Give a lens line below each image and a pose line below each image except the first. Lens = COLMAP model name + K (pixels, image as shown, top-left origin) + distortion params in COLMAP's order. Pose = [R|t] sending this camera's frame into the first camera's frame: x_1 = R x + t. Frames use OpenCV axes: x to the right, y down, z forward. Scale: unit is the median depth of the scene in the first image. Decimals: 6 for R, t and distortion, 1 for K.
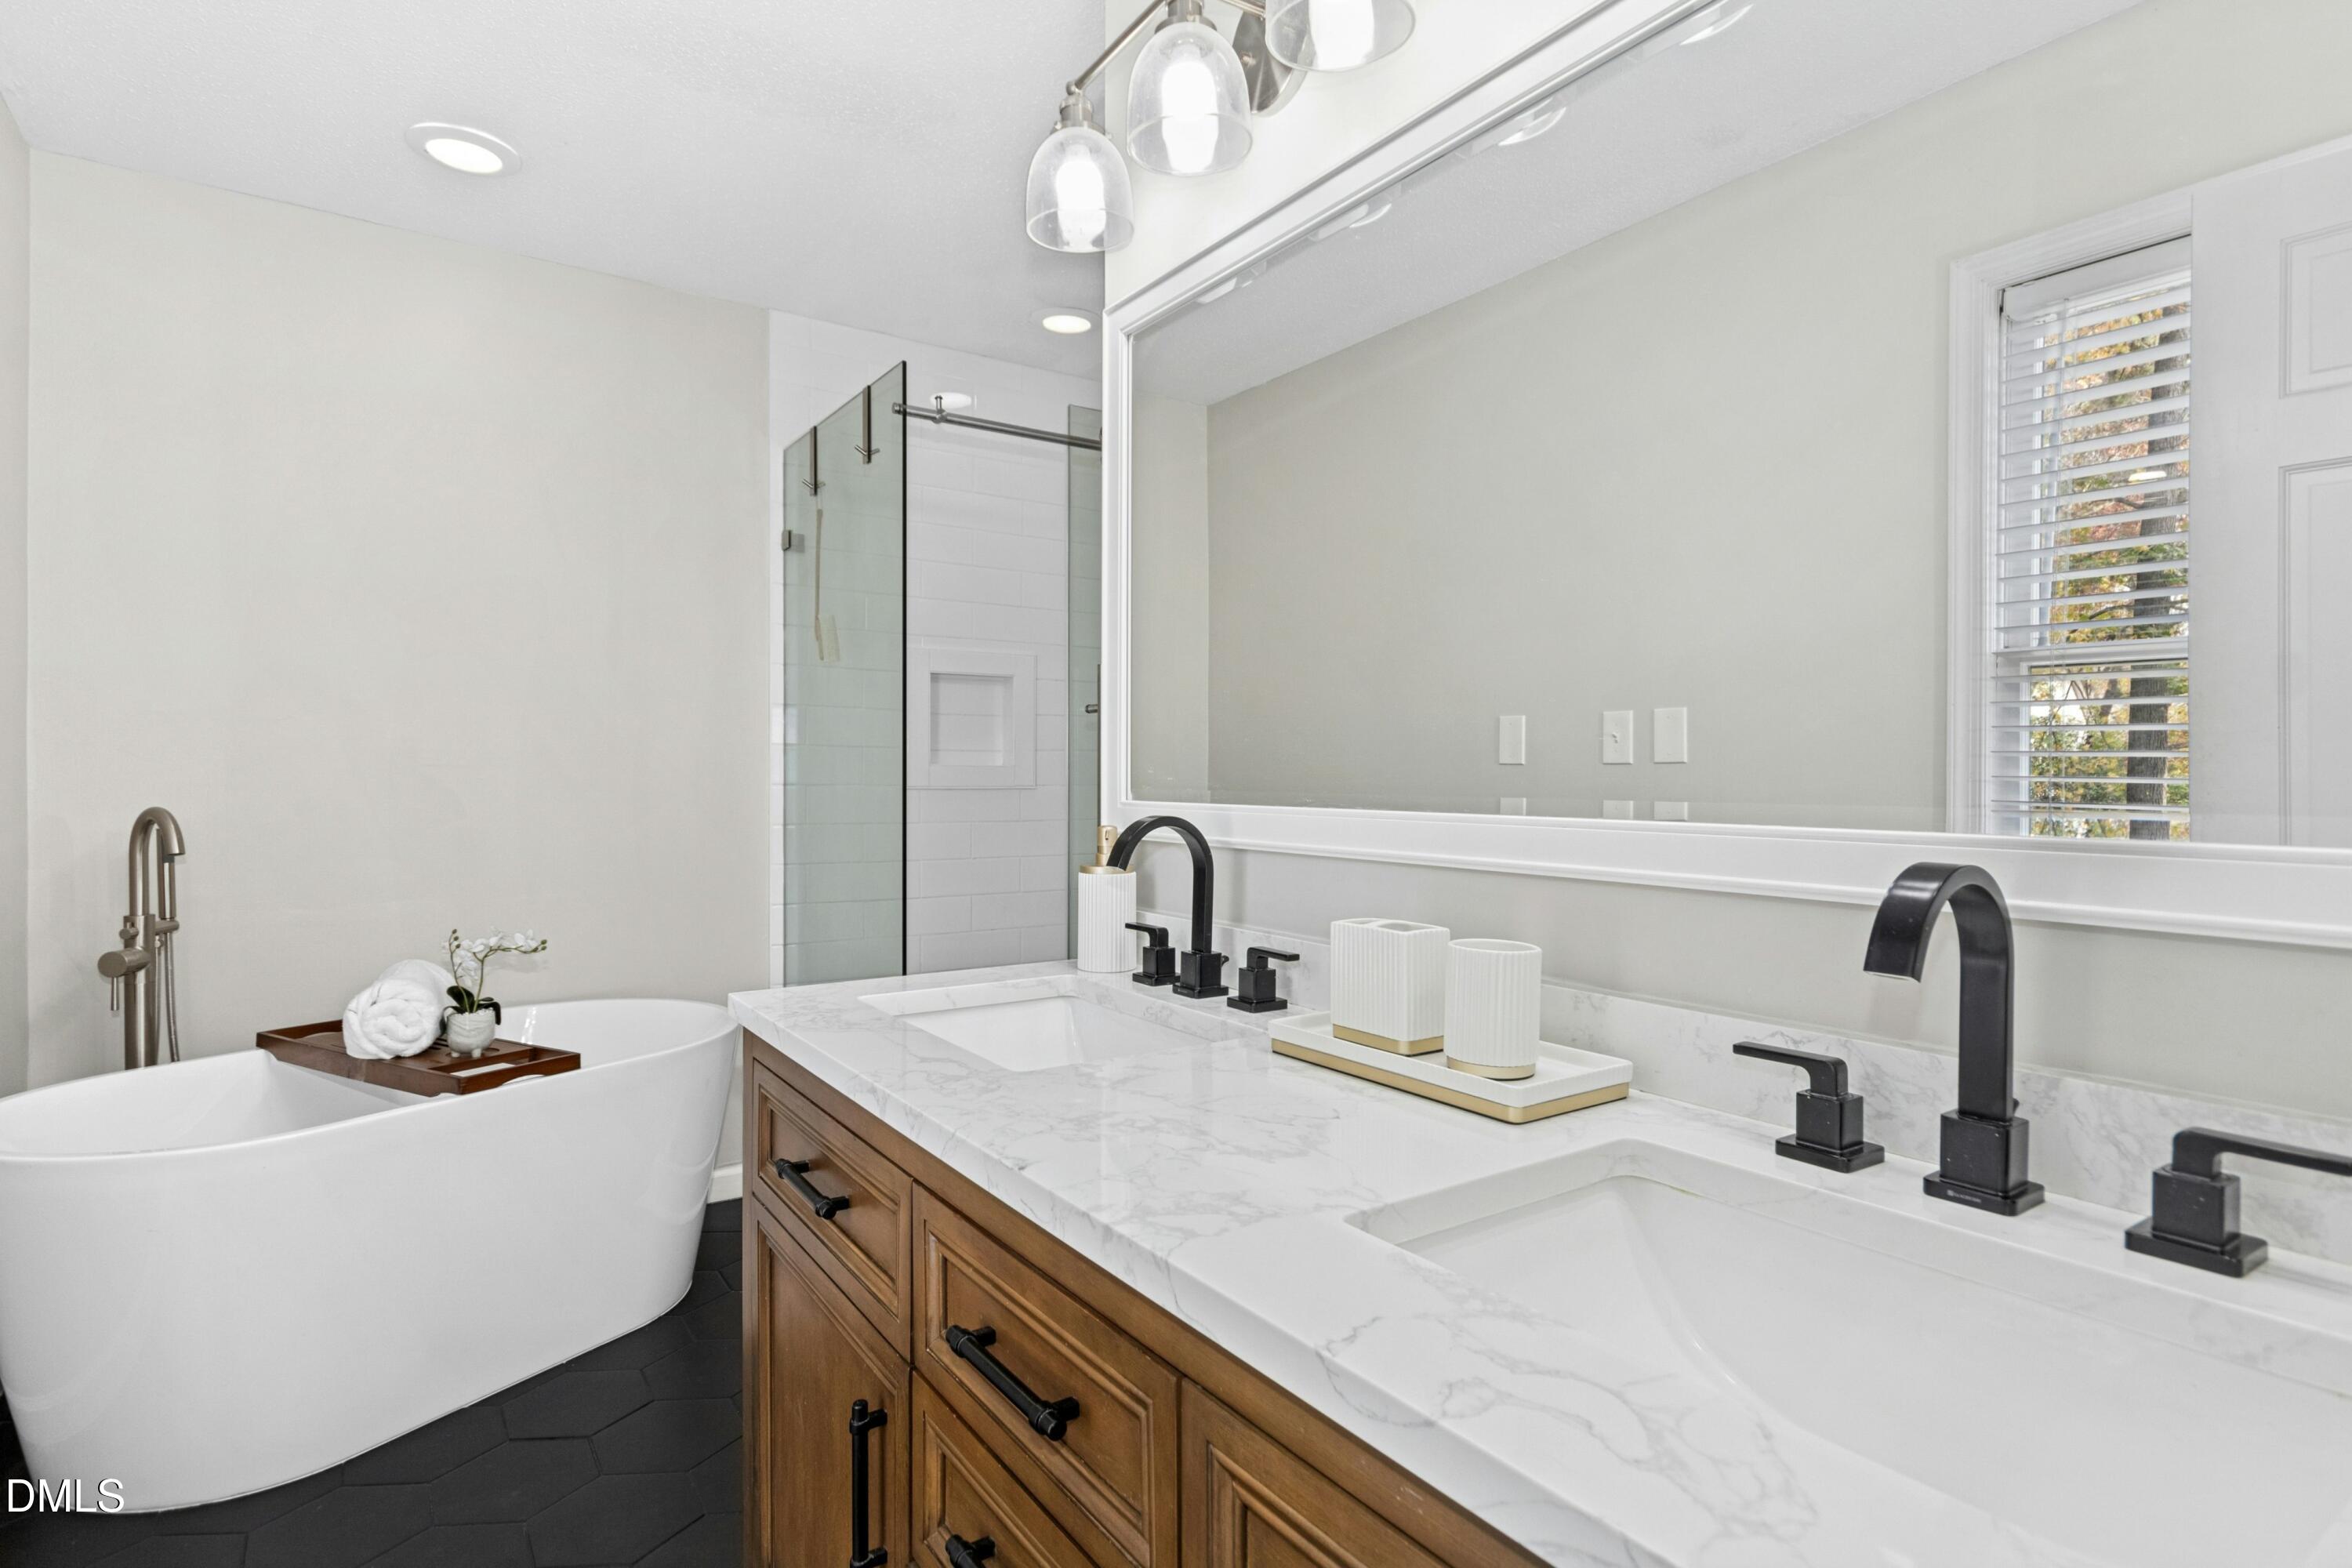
lens RADIAL K [[1148.6, 0, 1162.2], [0, 1148.6, 788.5], [0, 0, 1]] dist [-0.005963, -0.001441]
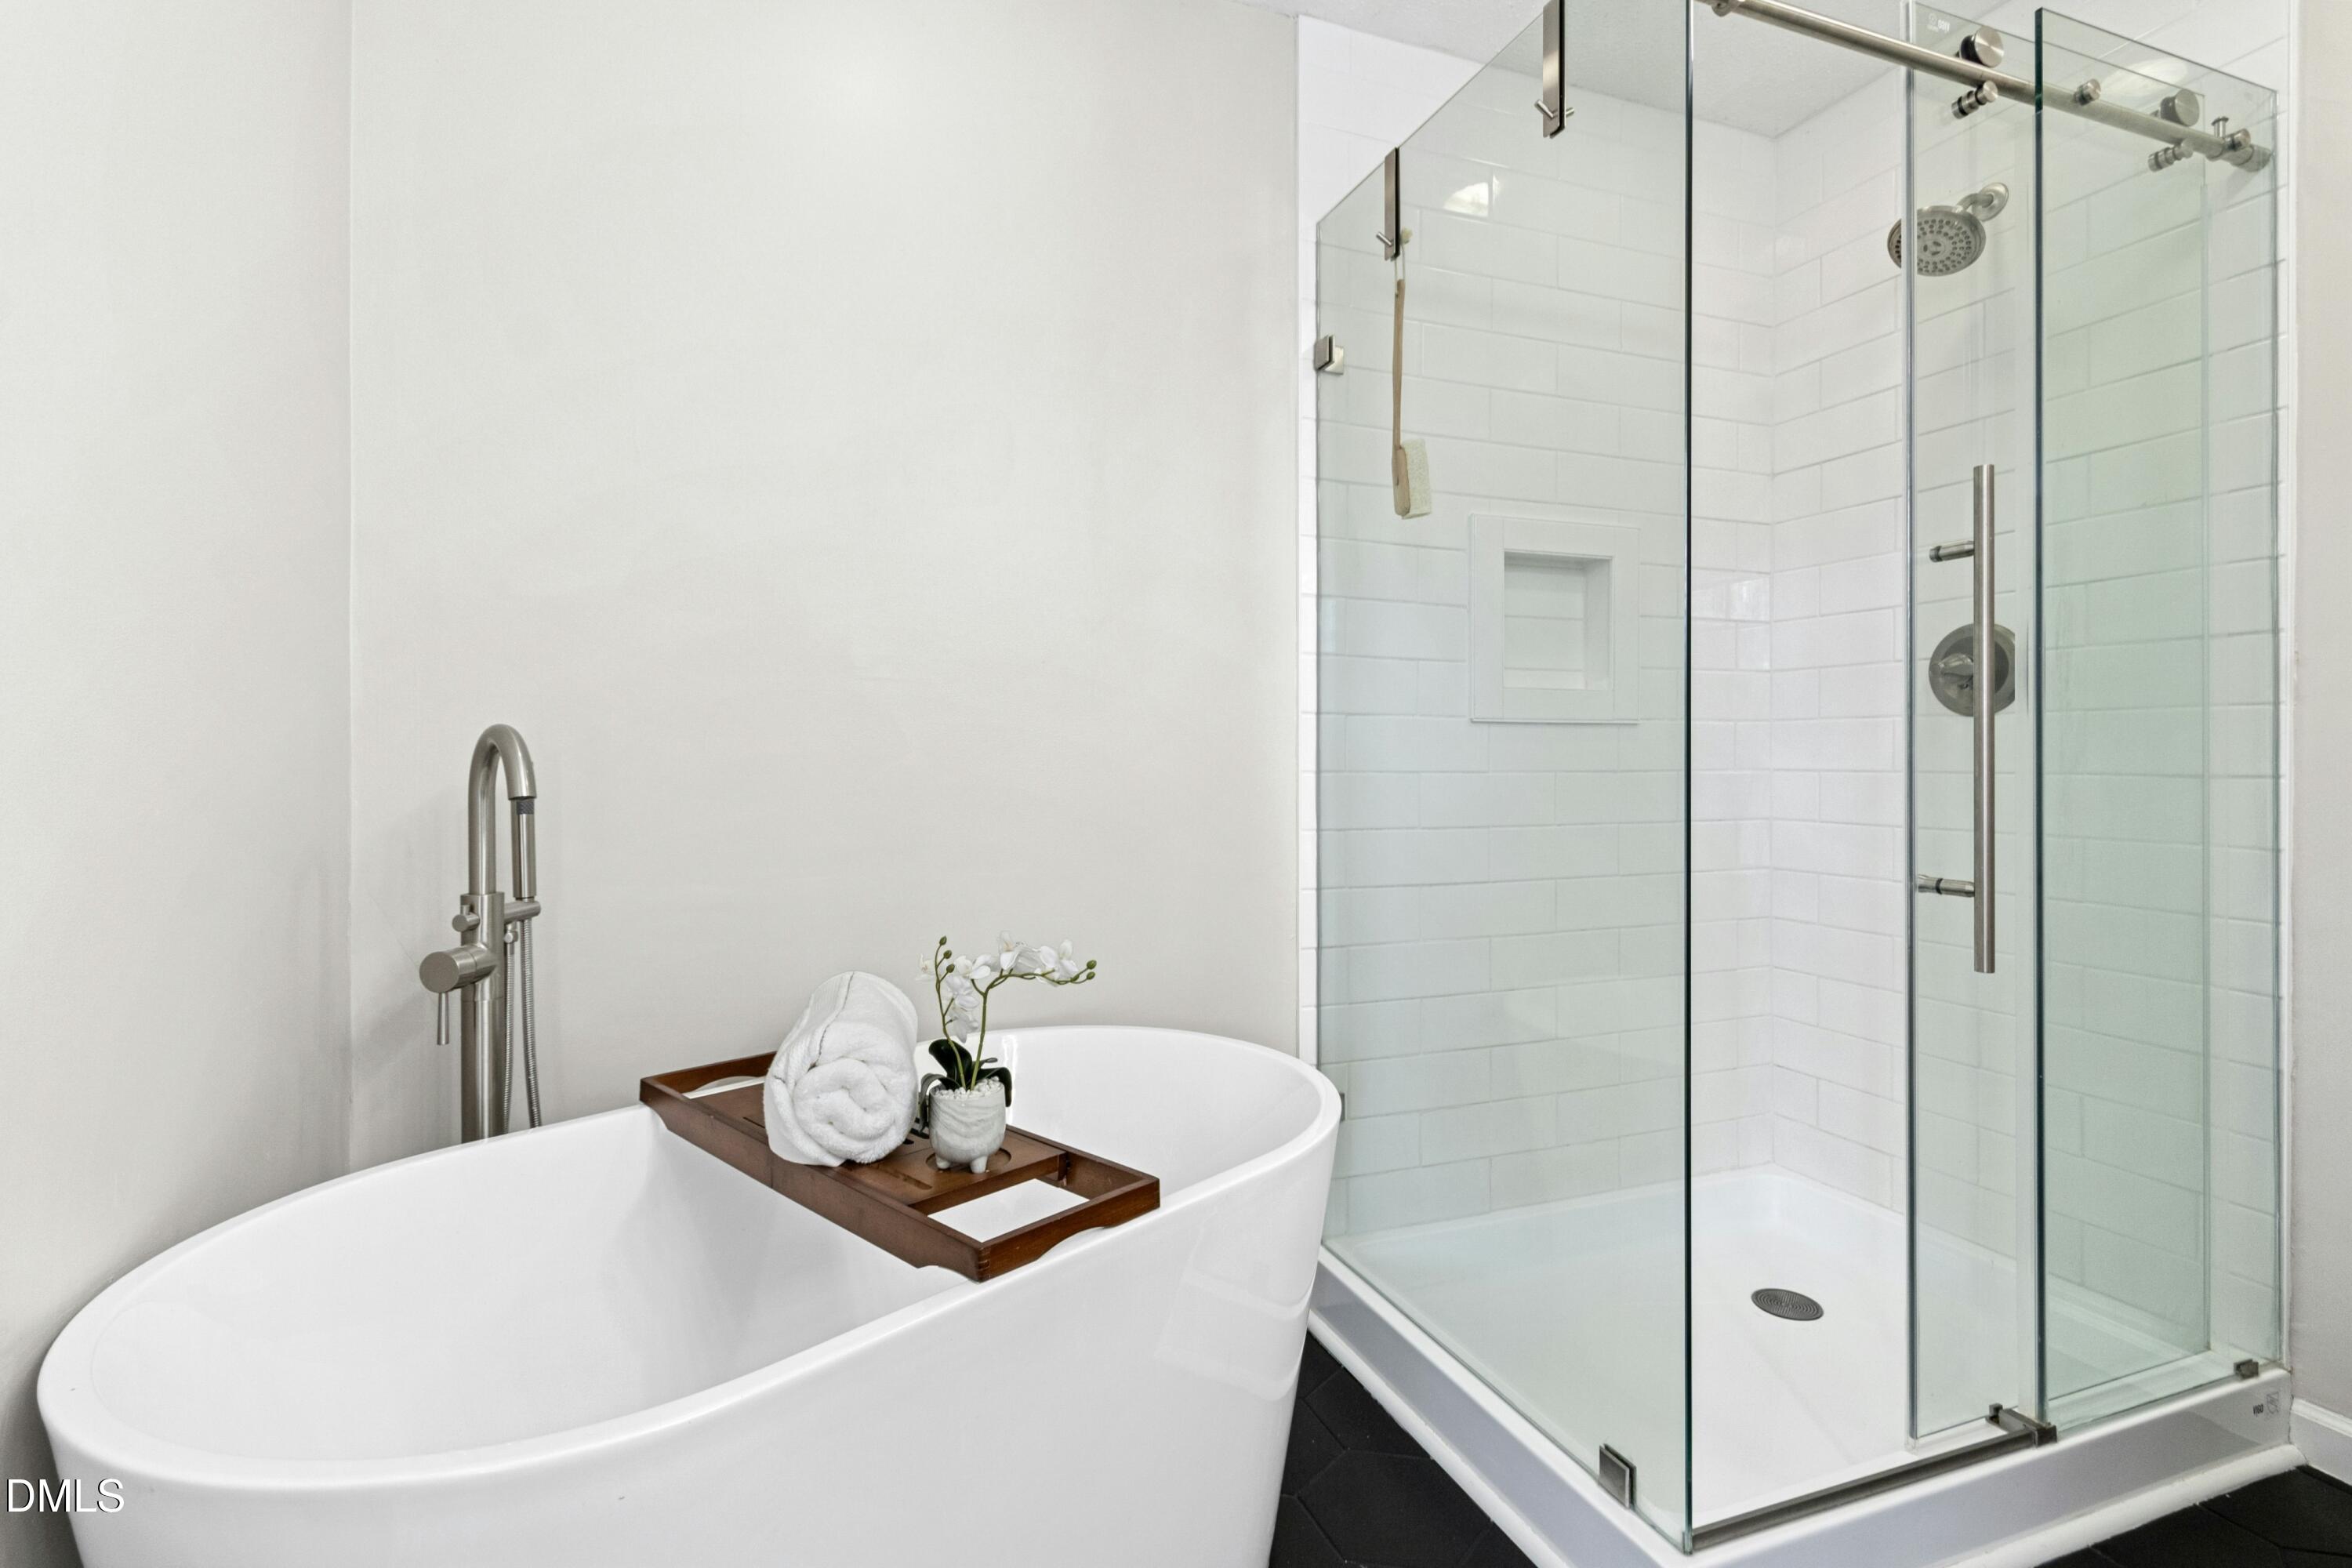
lens RADIAL K [[1148.6, 0, 1186.0], [0, 1148.6, 772.2], [0, 0, 1]] dist [-0.005963, -0.001441]
pose [[0.969052, -0.001017, -0.246855, -0.355243], [0.002675, 0.999976, 0.006381, 0.039614], [0.246843, -0.006844, 0.969031, 0.478854]]
